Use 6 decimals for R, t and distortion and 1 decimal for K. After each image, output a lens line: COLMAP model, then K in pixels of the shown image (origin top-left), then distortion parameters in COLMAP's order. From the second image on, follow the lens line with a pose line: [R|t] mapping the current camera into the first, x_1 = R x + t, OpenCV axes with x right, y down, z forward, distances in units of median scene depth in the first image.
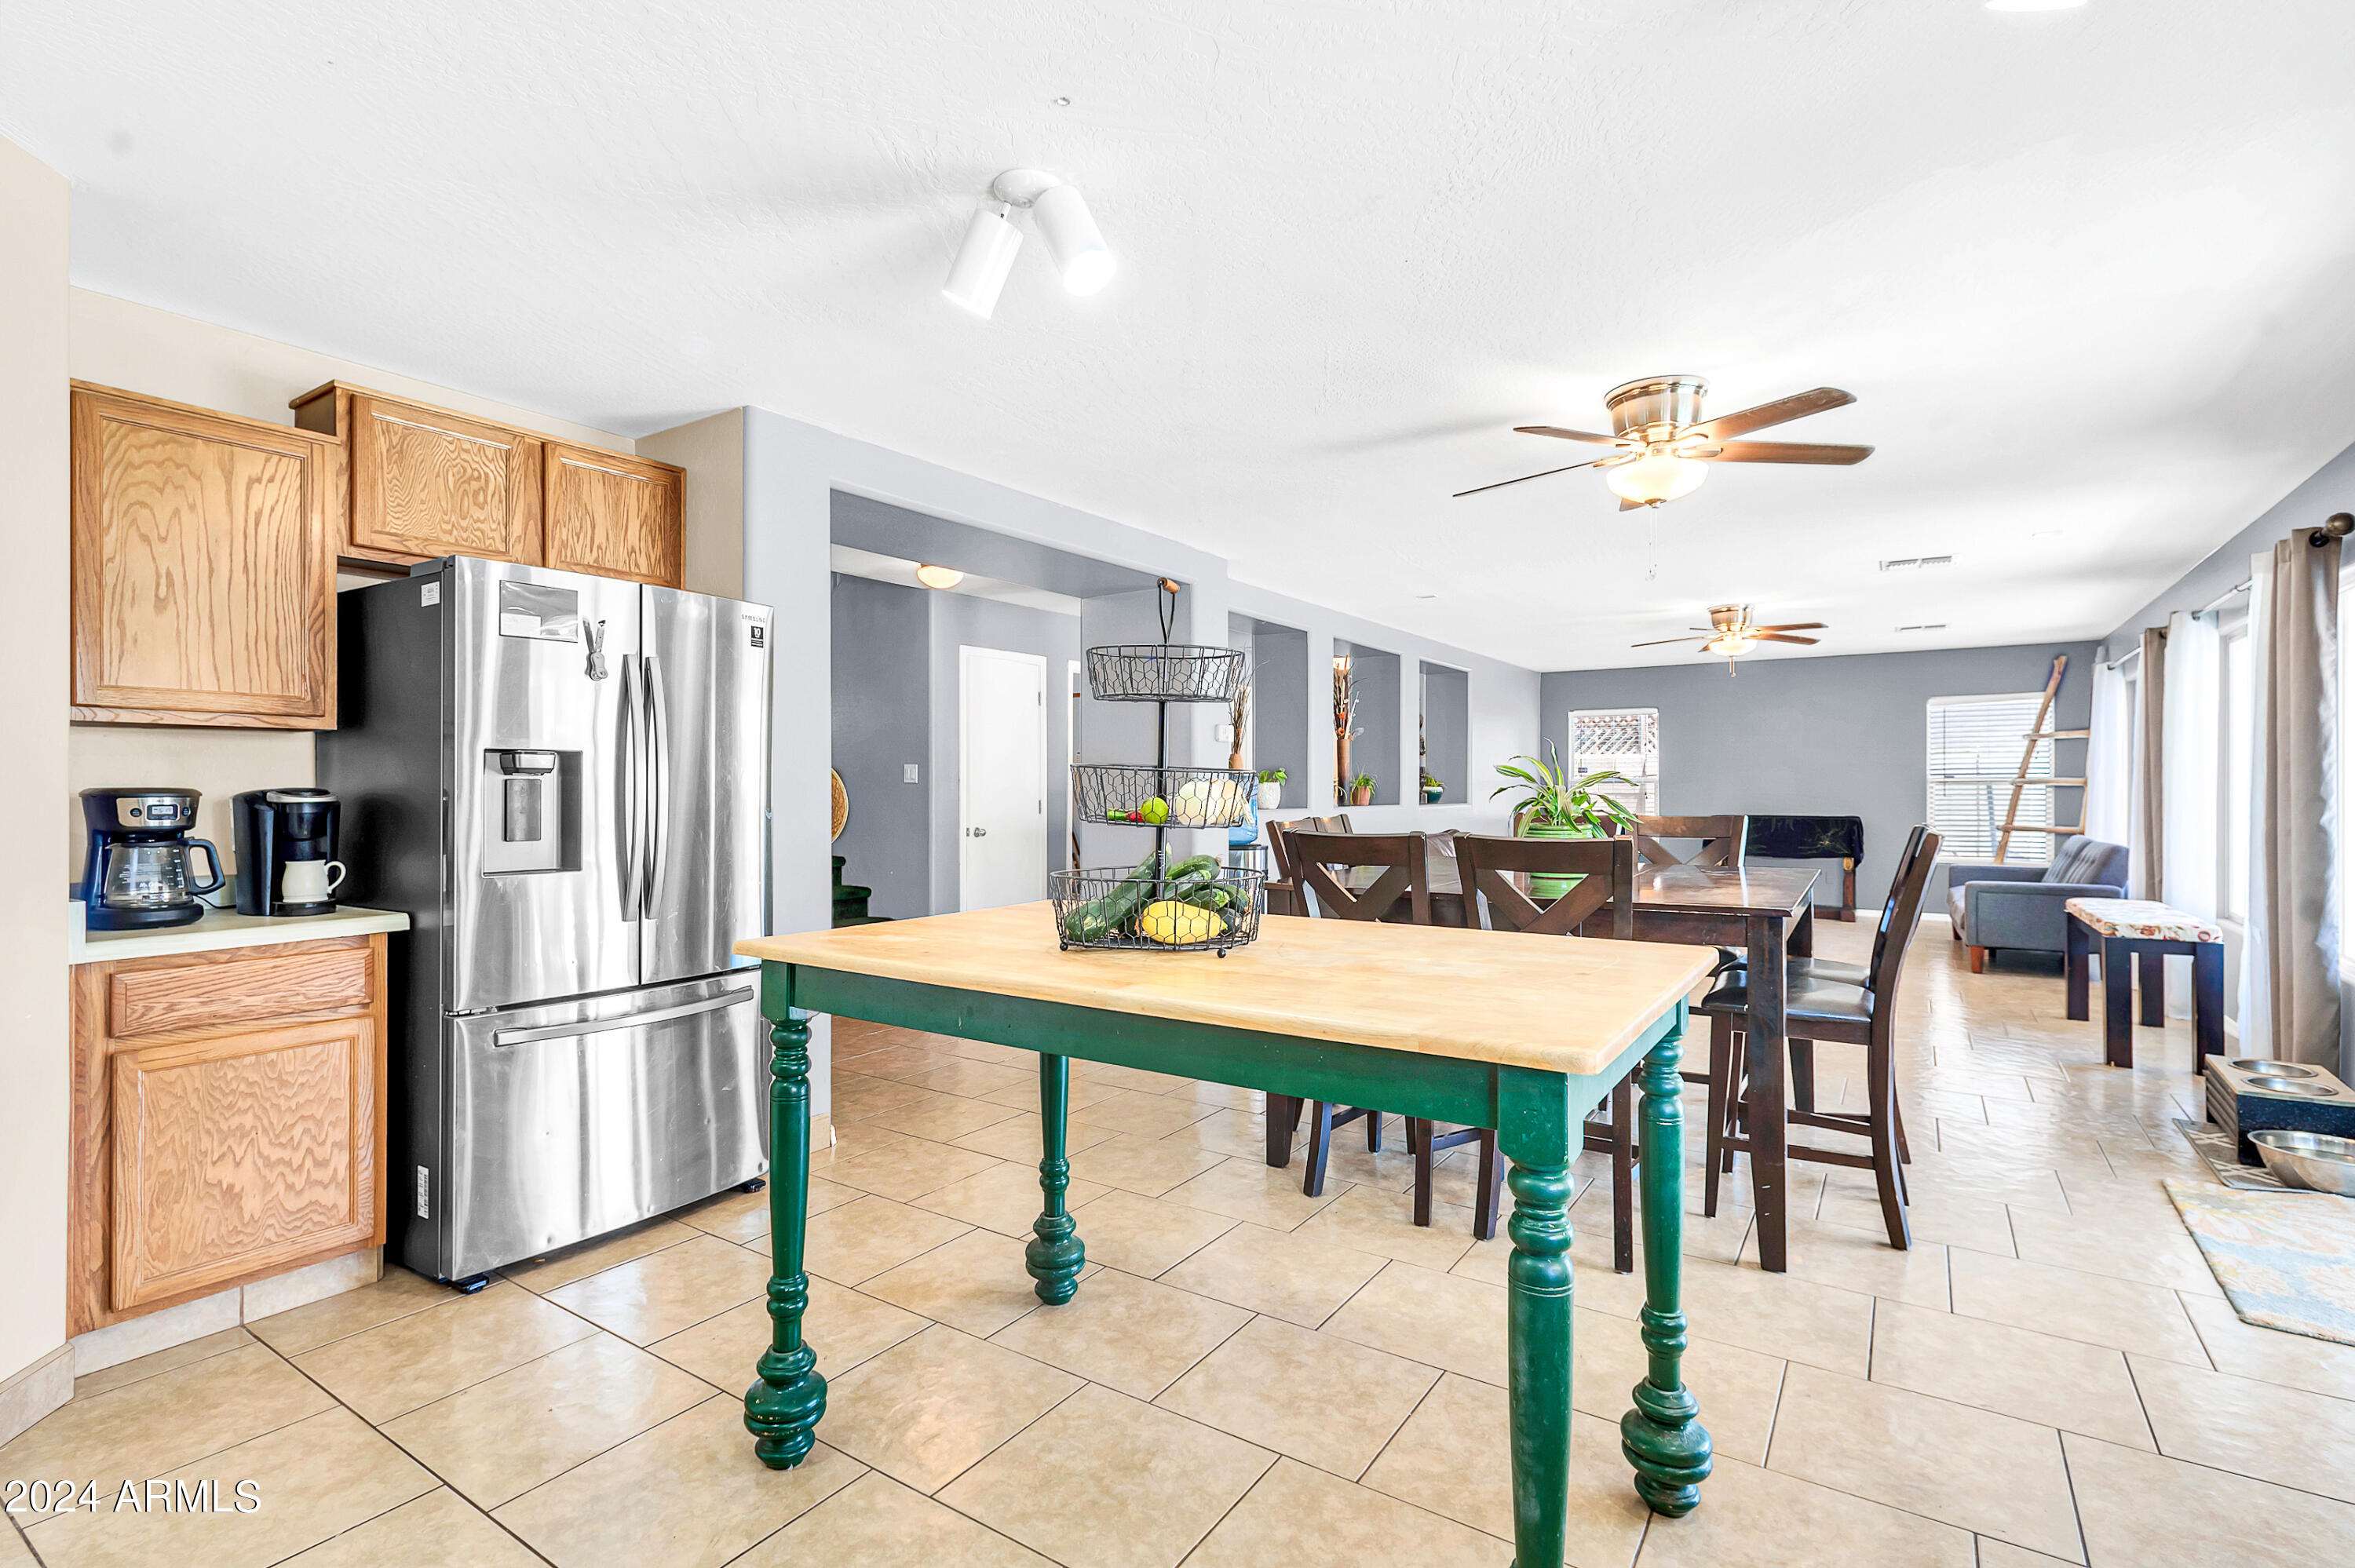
lens RADIAL K [[1115.9, 0, 1159.1], [0, 1115.9, 790.7], [0, 0, 1]] dist [0.001973, 0.002784]
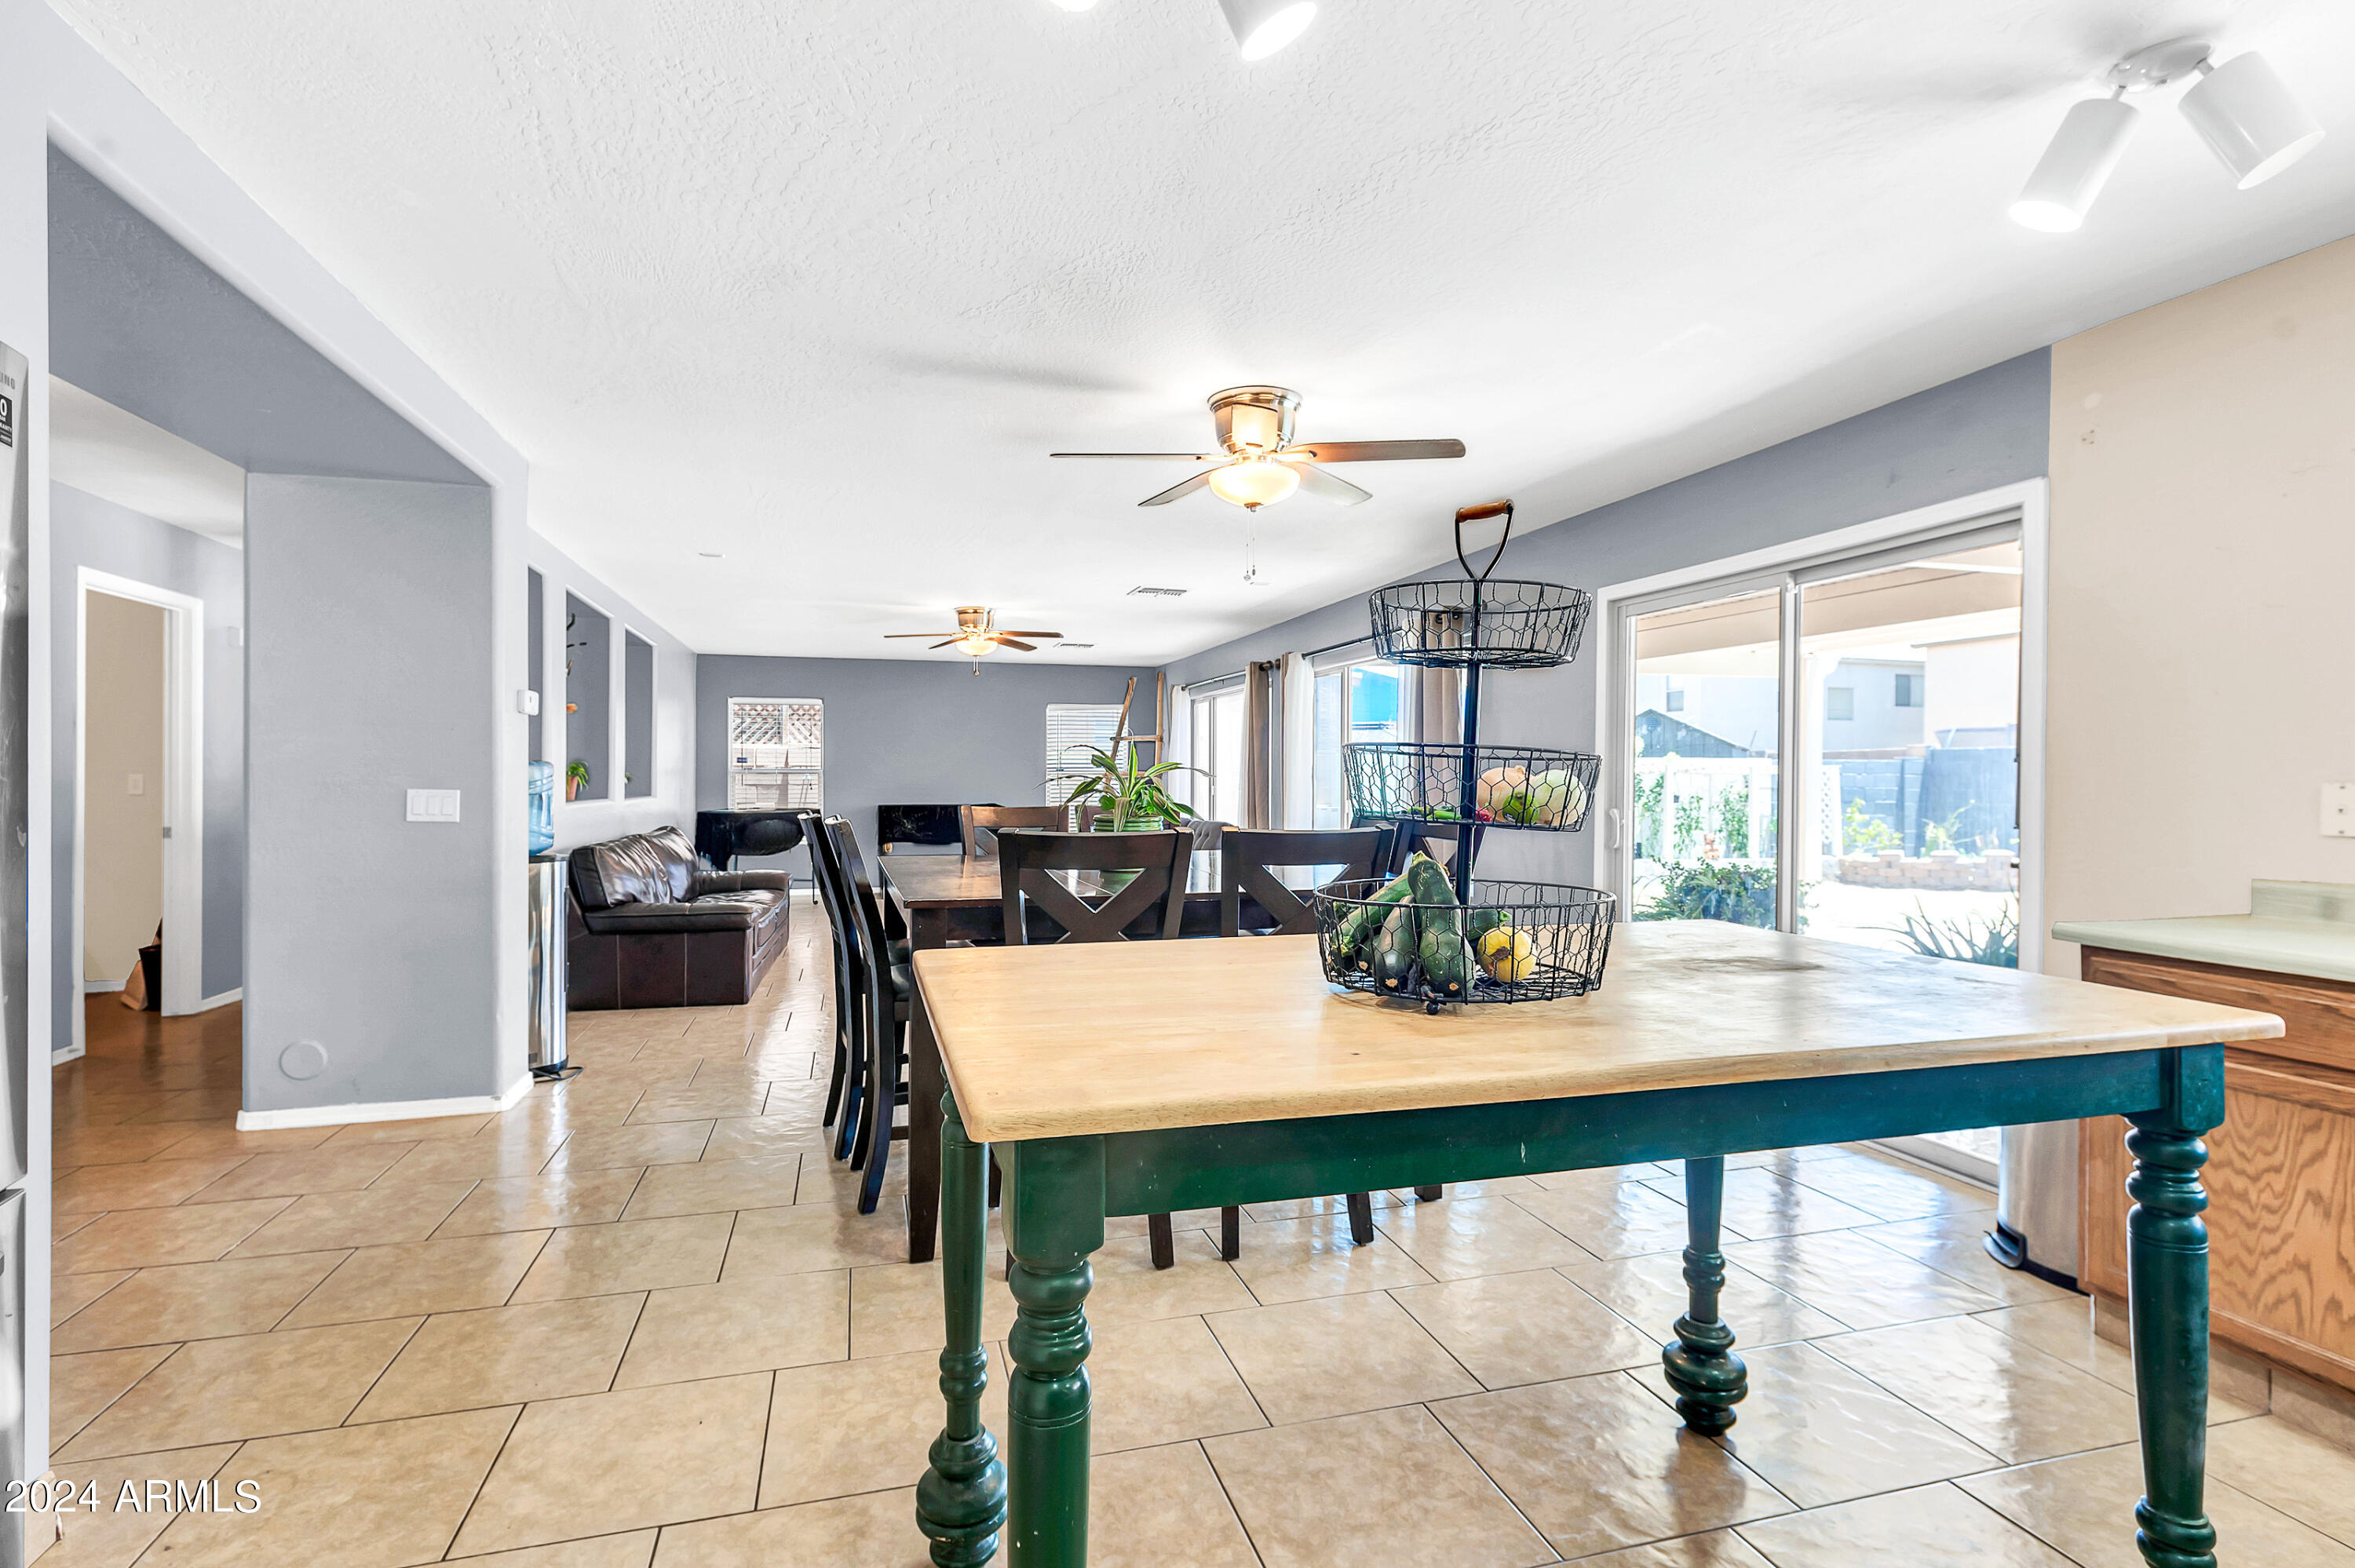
lens RADIAL K [[1115.9, 0, 1162.4], [0, 1115.9, 789.0], [0, 0, 1]] dist [0.001973, 0.002784]
pose [[0.643333, -0.004917, 0.765571, -0.189571], [0.000349, 0.999981, 0.006129, 0.000133], [-0.765587, -0.003676, 0.643322, 0.182016]]
